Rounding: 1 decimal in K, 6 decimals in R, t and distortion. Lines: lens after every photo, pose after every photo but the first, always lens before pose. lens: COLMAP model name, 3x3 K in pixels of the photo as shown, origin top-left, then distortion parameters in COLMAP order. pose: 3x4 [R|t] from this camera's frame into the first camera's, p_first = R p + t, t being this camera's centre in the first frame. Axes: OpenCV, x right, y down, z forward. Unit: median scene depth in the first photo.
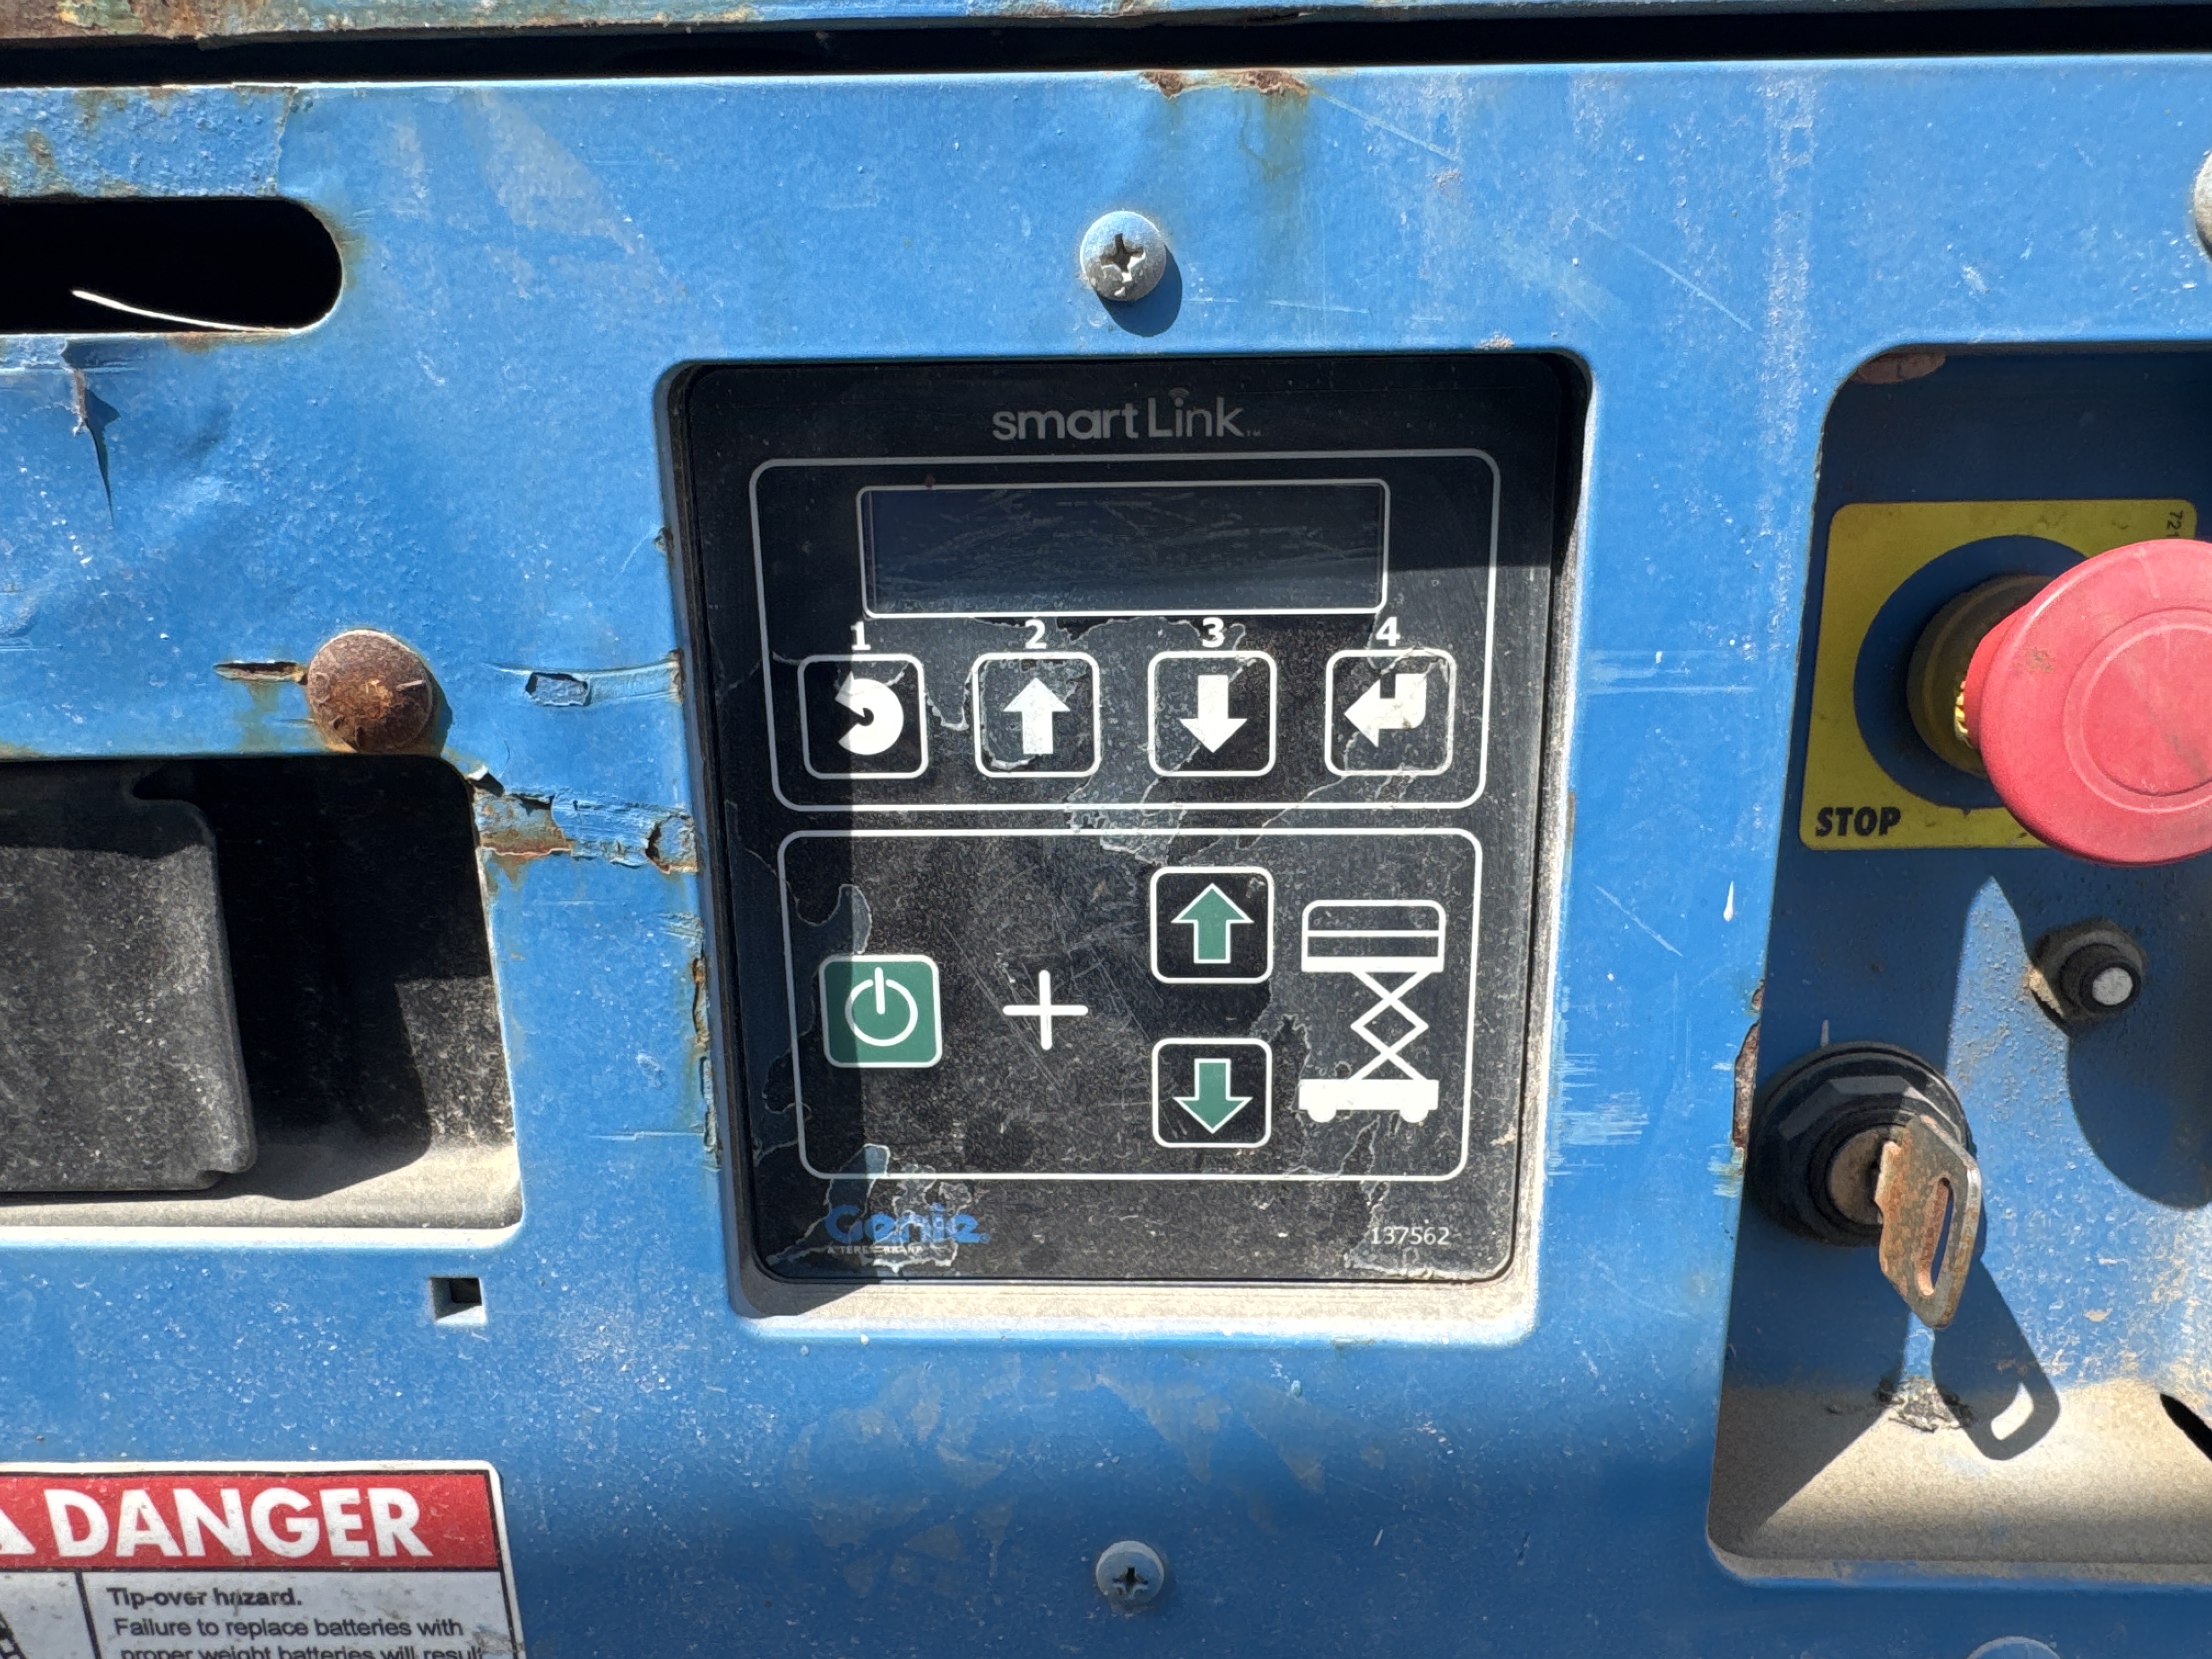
lens RADIAL K [[1582.4, 0, 1106.0], [0, 1582.4, 829.5], [0, 0, 1]] dist [-0.000755, -0.004006]
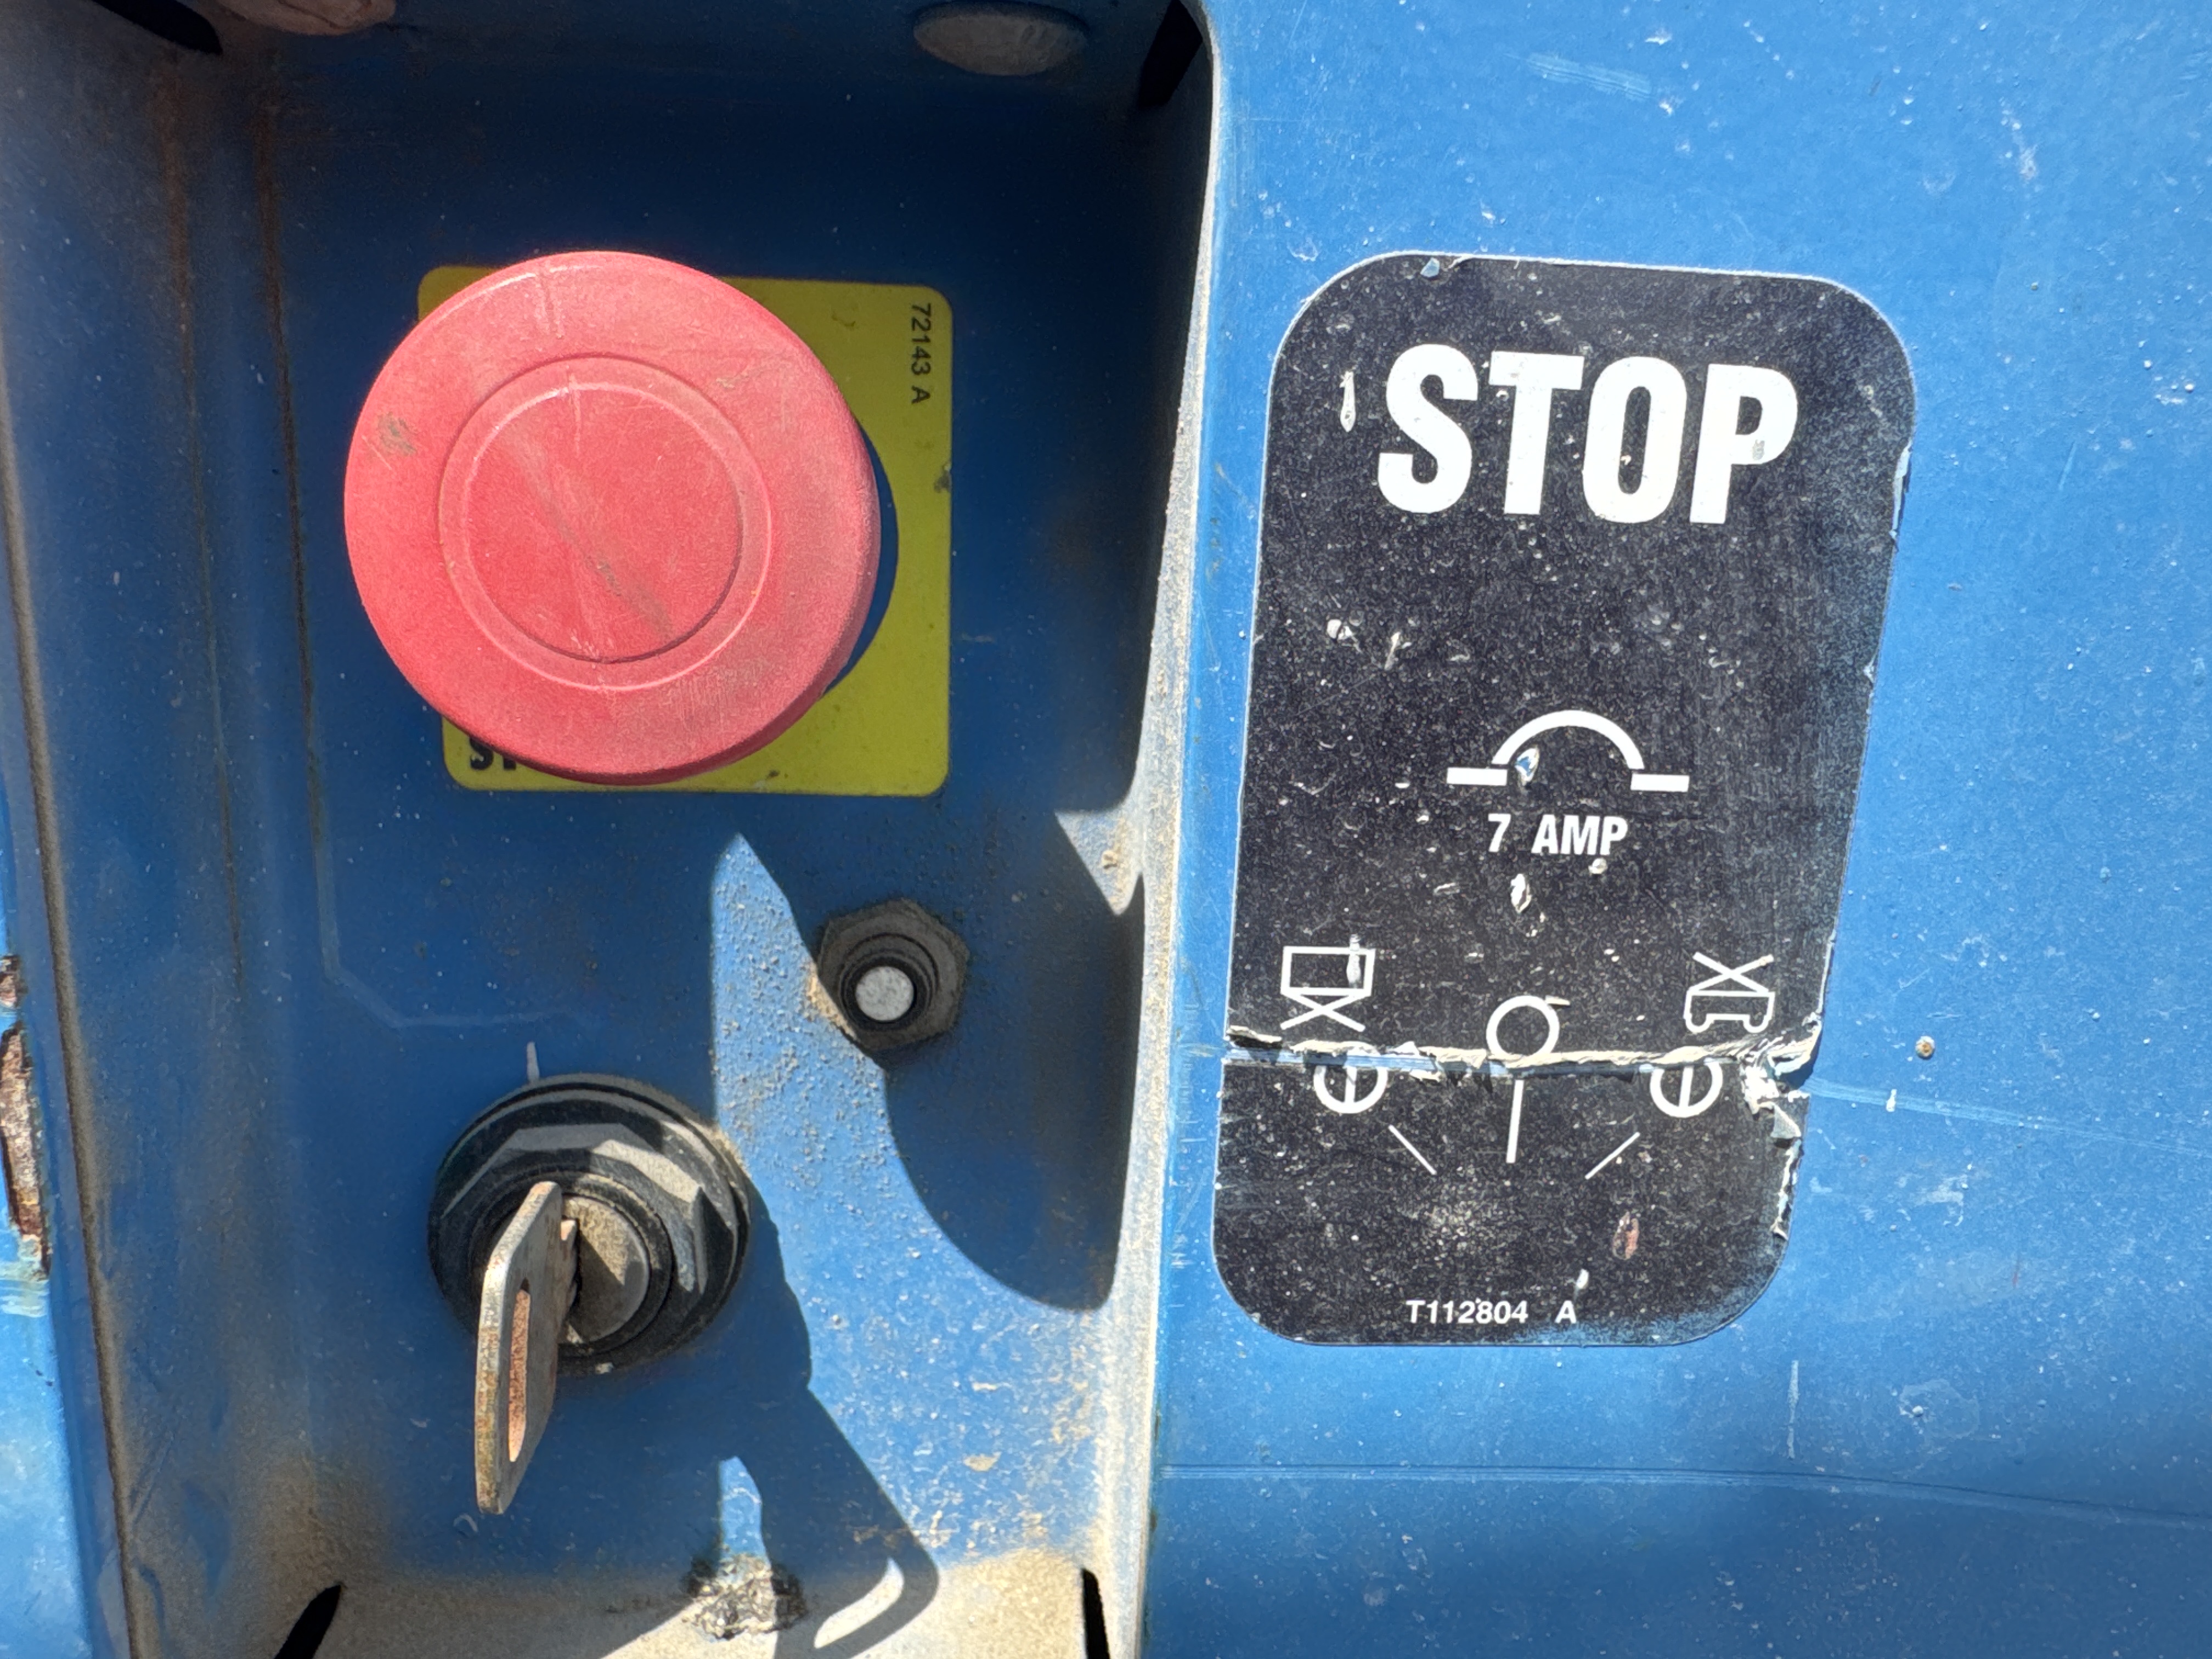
lens RADIAL K [[1582.4, 0, 1106.0], [0, 1582.4, 829.5], [0, 0, 1]] dist [-0.000755, -0.004006]
pose [[0.992160, 0.022559, 0.122922, 0.686182], [-0.017118, 0.998834, -0.045147, 0.060473], [-0.123797, 0.042689, 0.991389, 0.312931]]
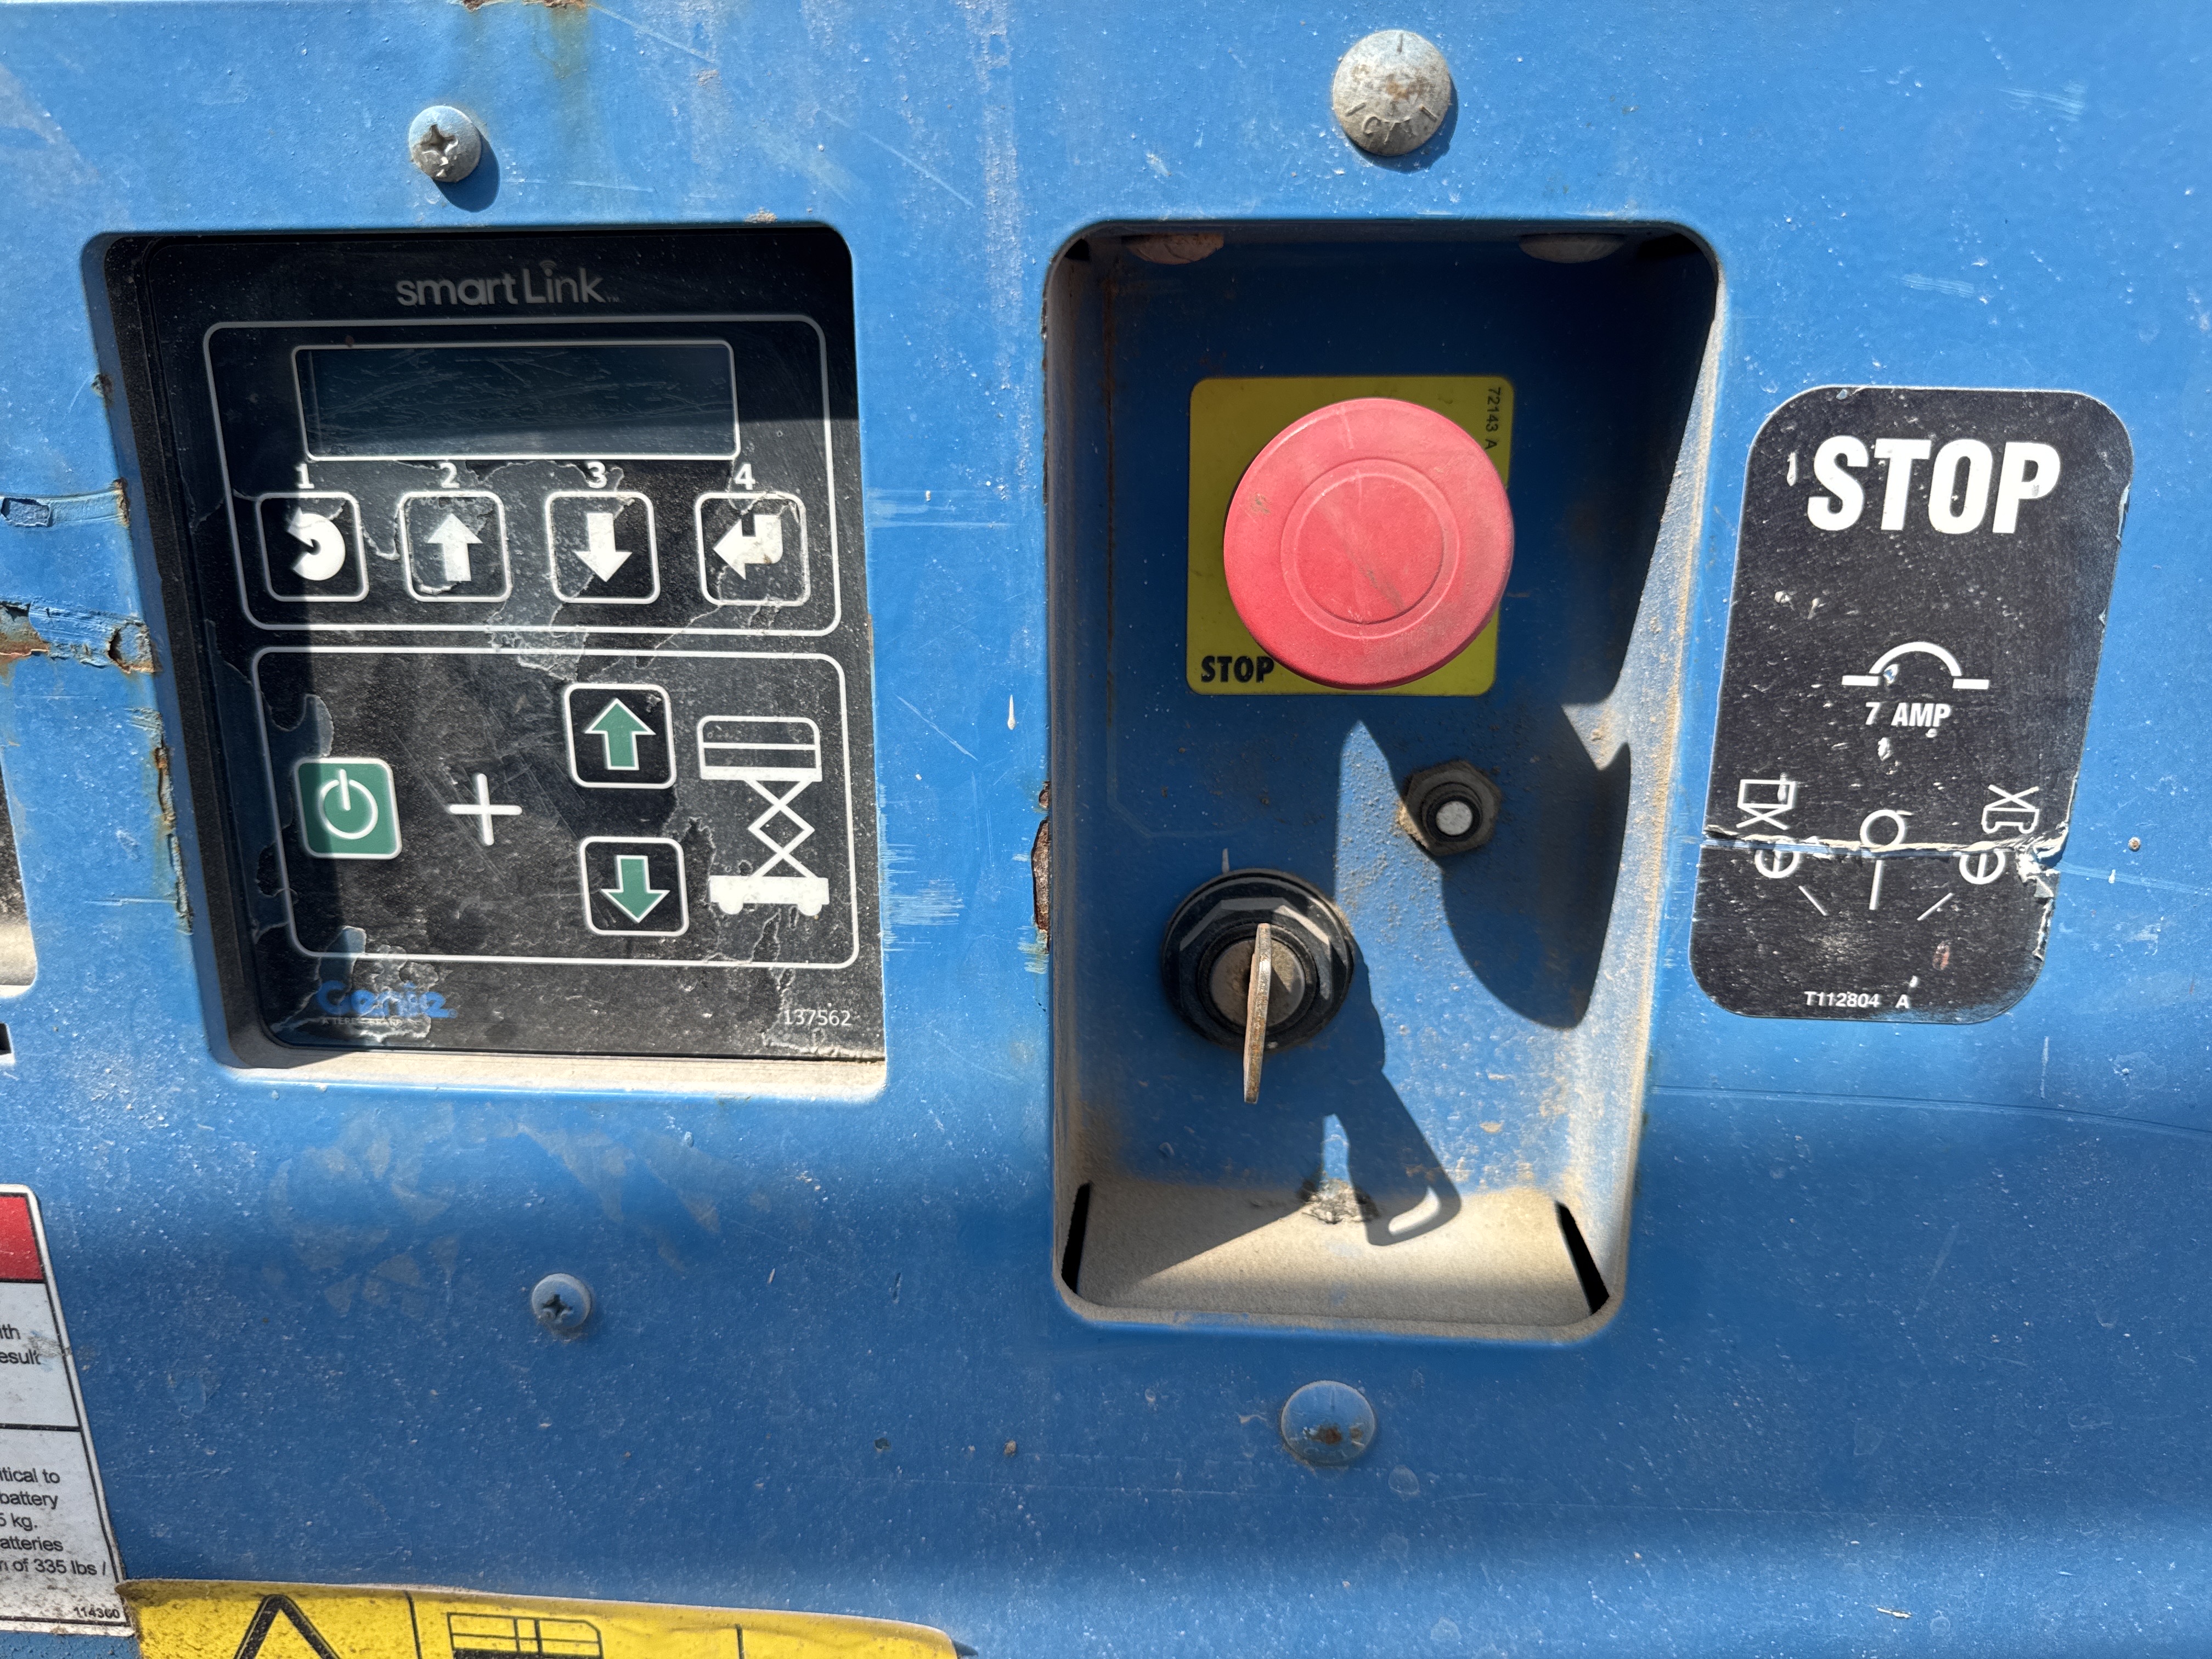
lens RADIAL K [[1628.9, 0, 1102.4], [0, 1628.9, 840.0], [0, 0, 1]] dist [0.128619, -0.374365]
pose [[0.999313, 0.022118, -0.029739, 0.446973], [-0.021433, 0.999502, 0.023154, 0.099175], [0.030236, -0.022501, 0.999289, -0.183896]]
